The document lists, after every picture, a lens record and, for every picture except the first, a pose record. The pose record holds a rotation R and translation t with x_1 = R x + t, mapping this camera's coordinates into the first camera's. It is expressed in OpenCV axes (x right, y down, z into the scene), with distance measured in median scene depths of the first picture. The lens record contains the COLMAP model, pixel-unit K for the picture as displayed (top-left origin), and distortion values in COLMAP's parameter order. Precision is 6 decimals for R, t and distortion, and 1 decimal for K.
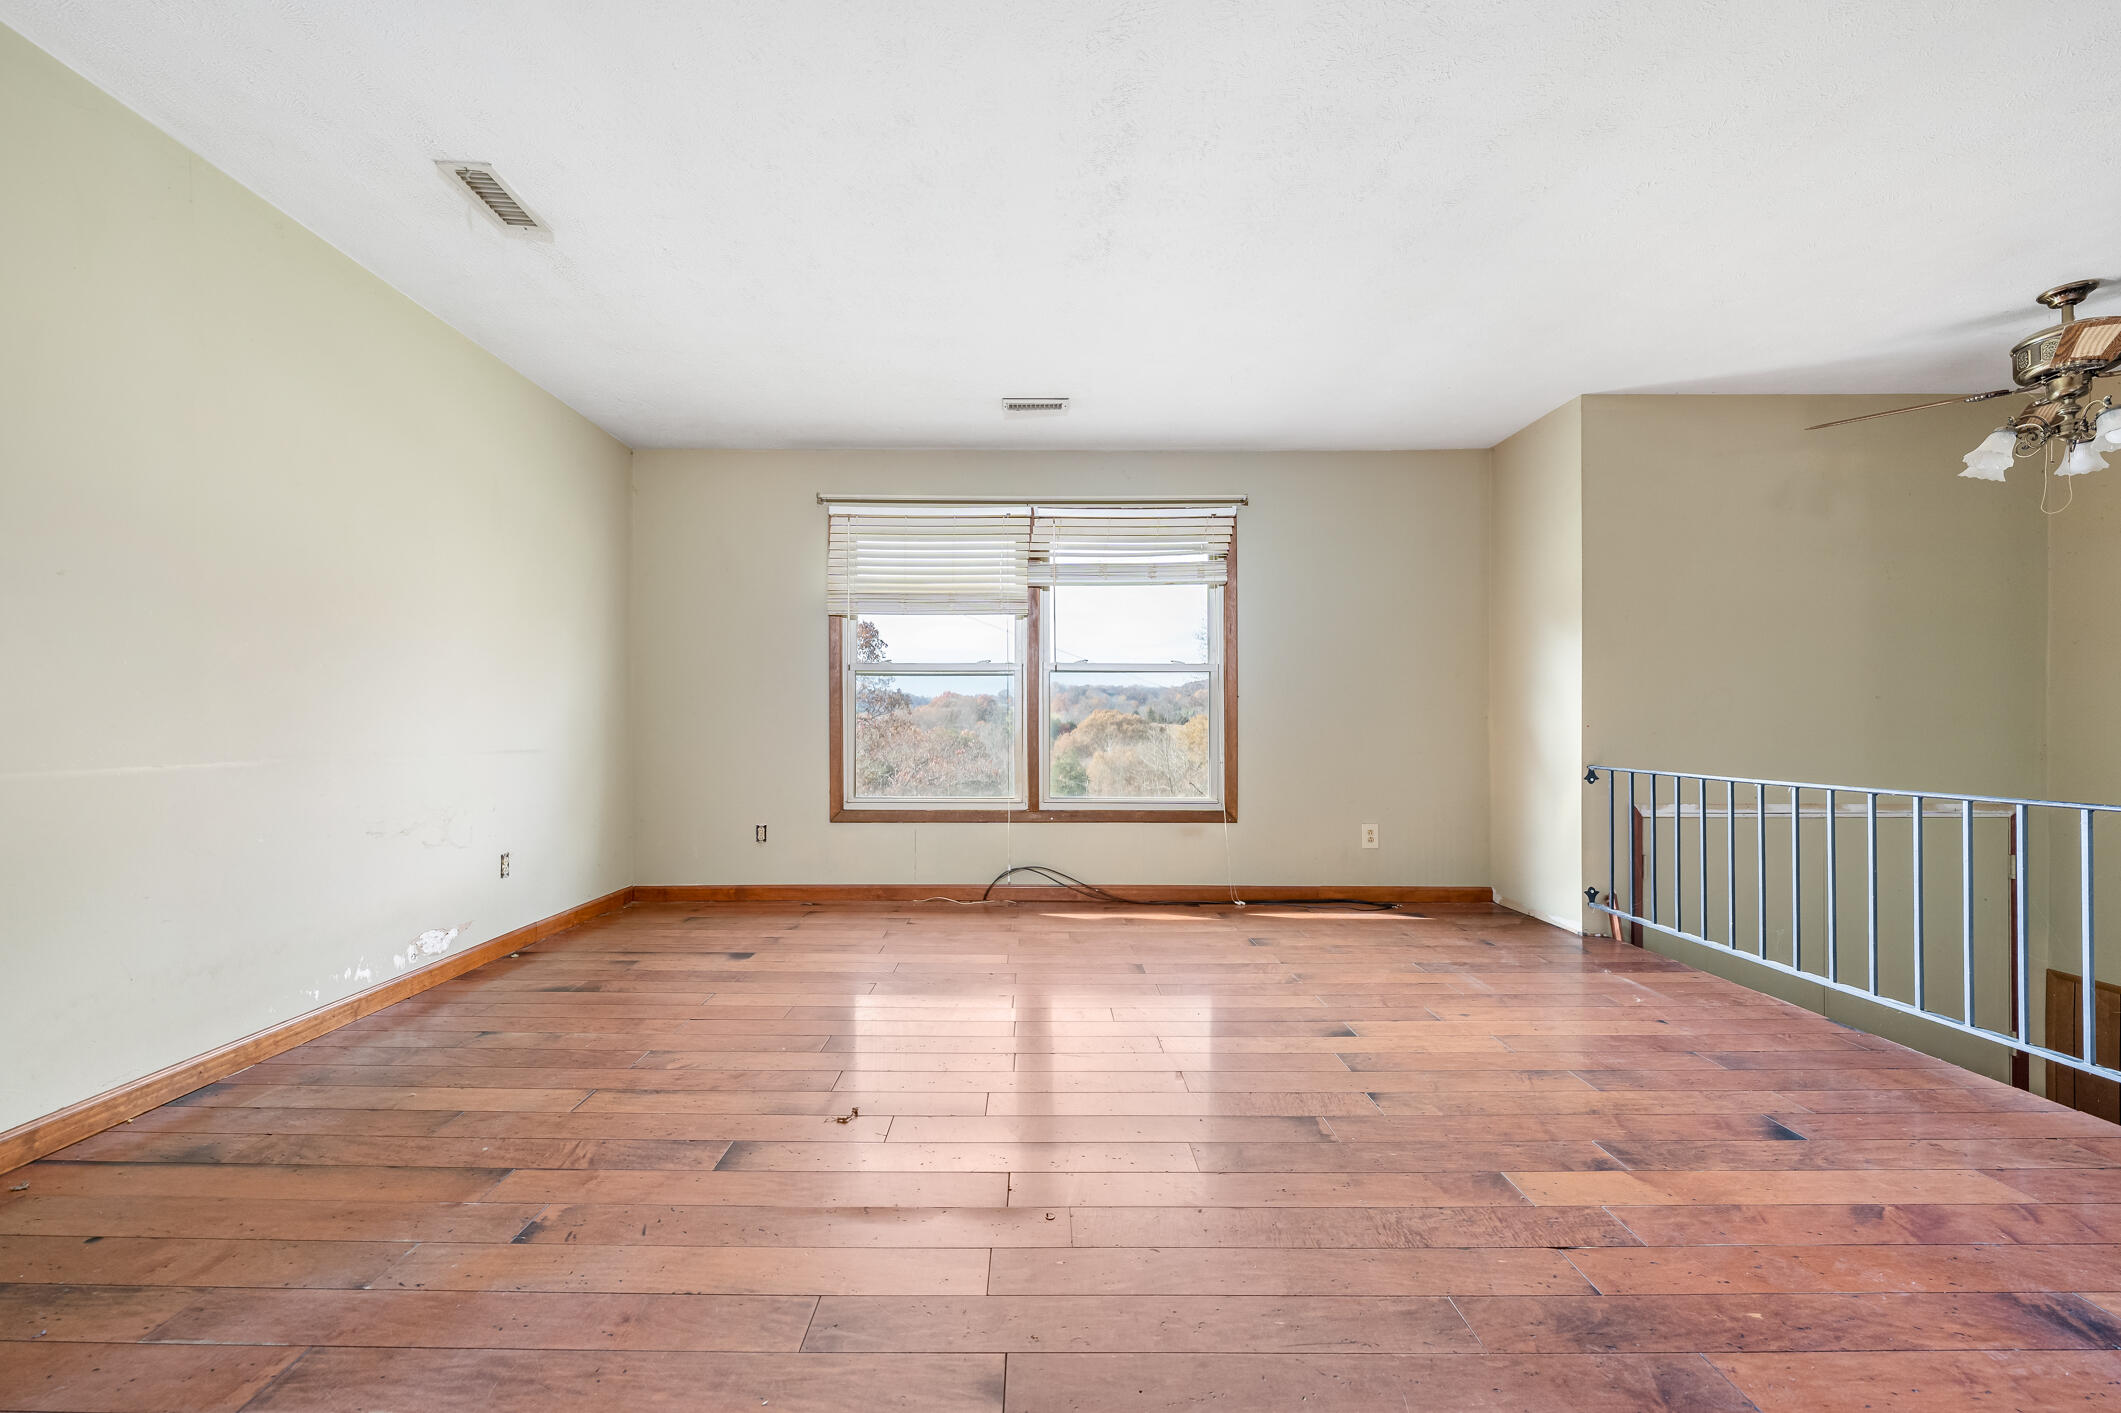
lens RADIAL K [[843.2, 0, 1047.9], [0, 843.2, 723.2], [0, 0, 1]] dist [-0.002489, 0.000022]
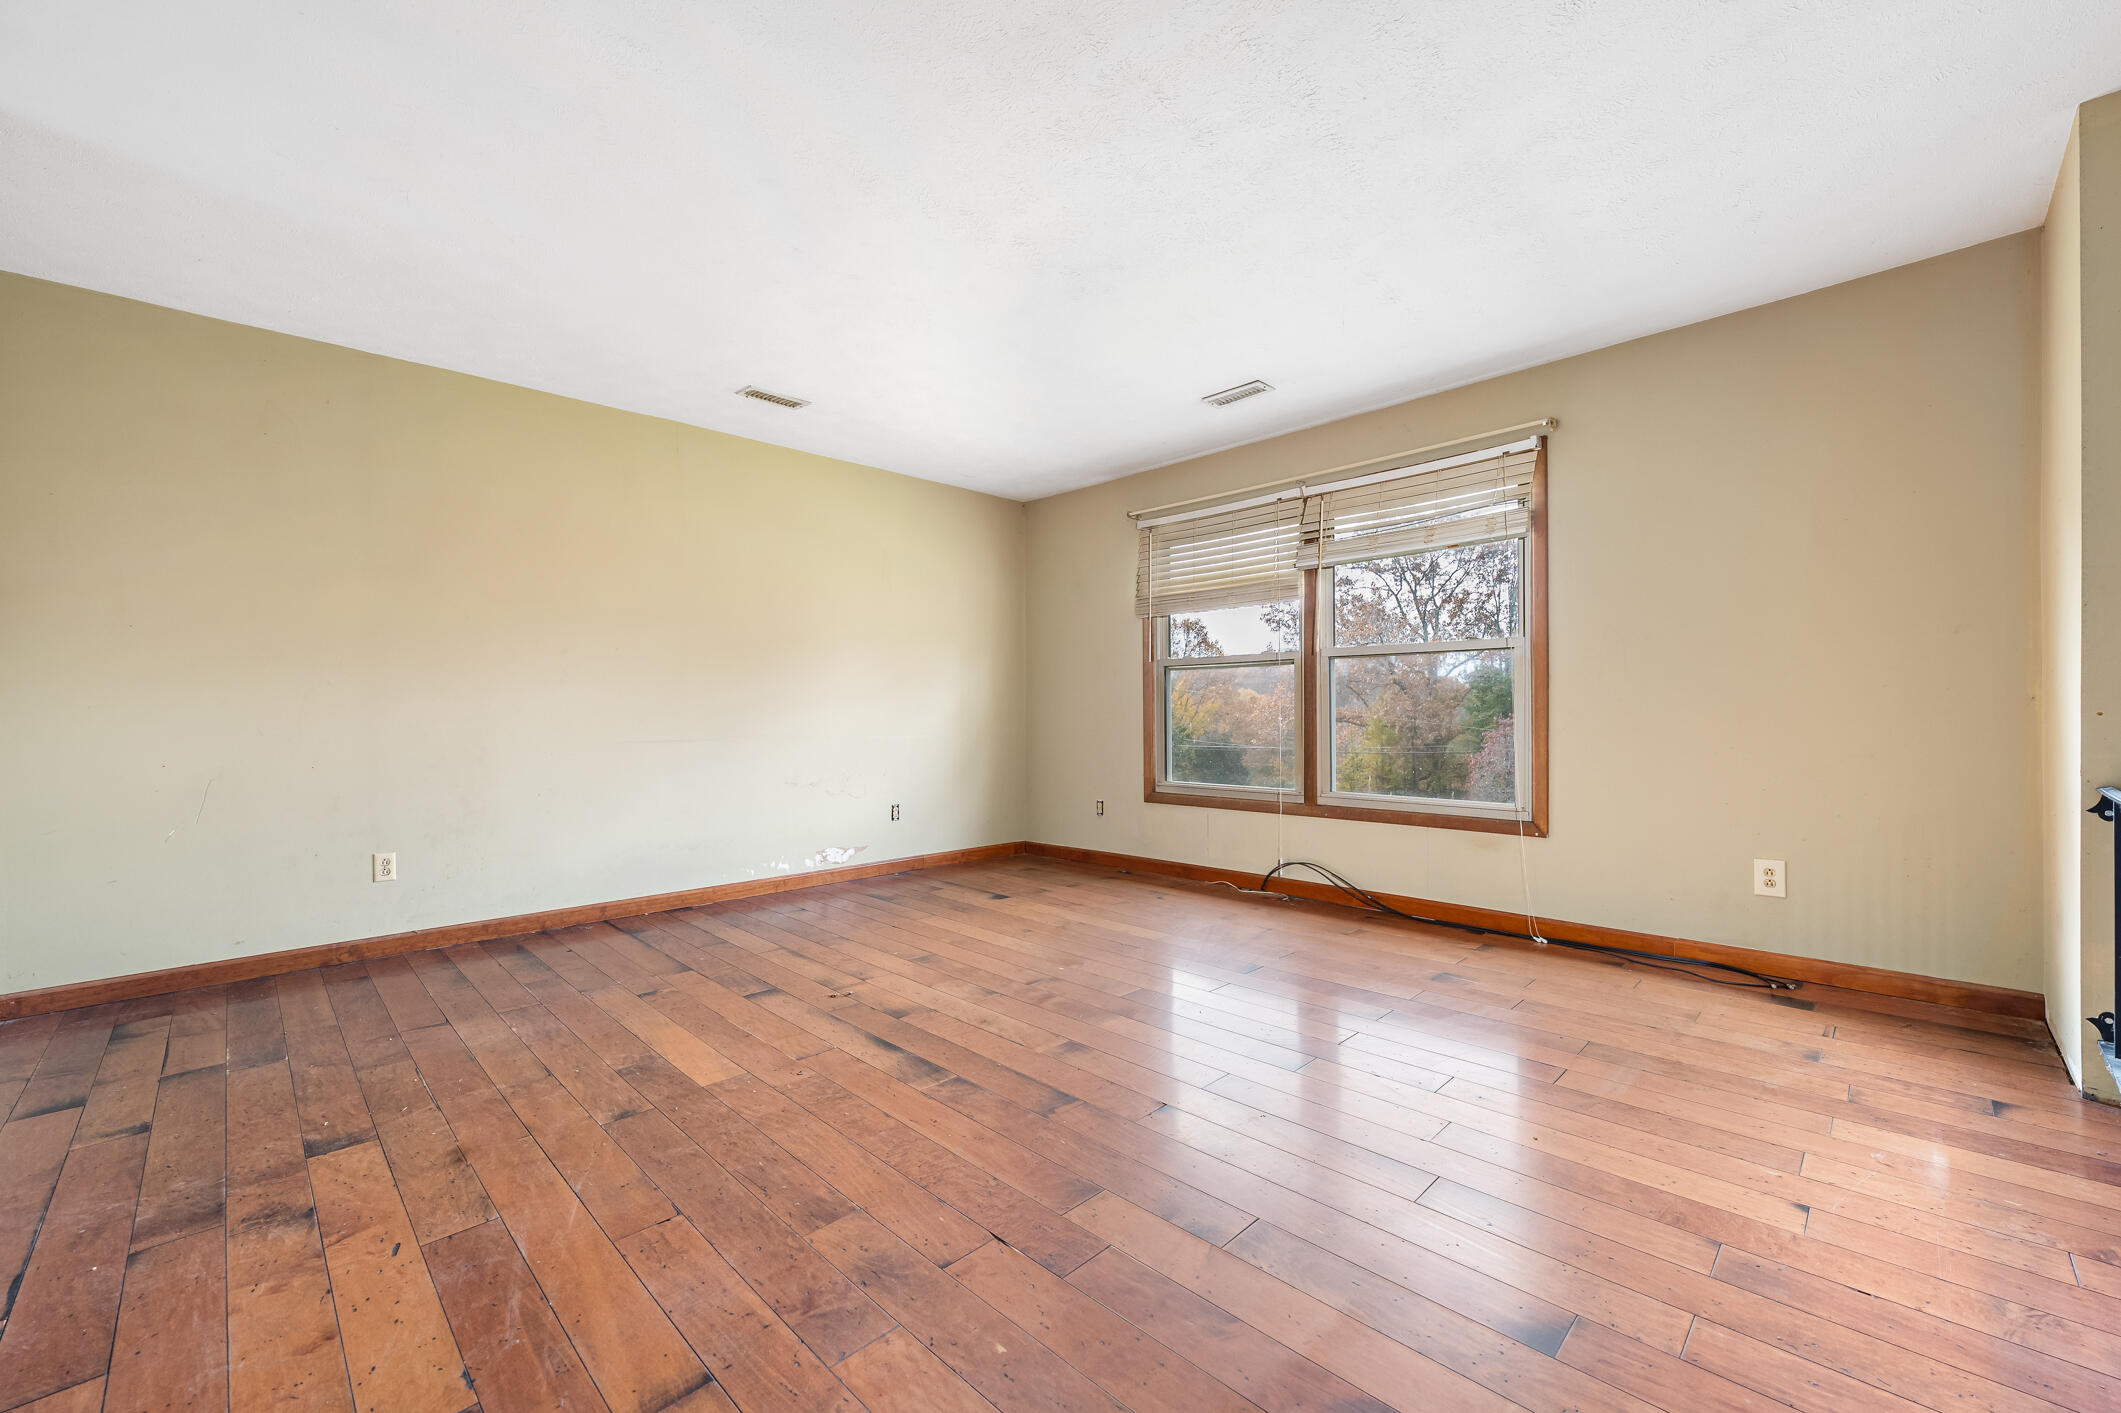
lens RADIAL K [[843.2, 0, 1023.0], [0, 843.2, 710.9], [0, 0, 1]] dist [-0.002489, 0.000022]
pose [[0.696226, -0.007670, -0.717782, 0.450857], [0.008261, 0.999962, -0.002672, -0.002227], [0.717776, -0.004069, 0.696263, 0.105869]]
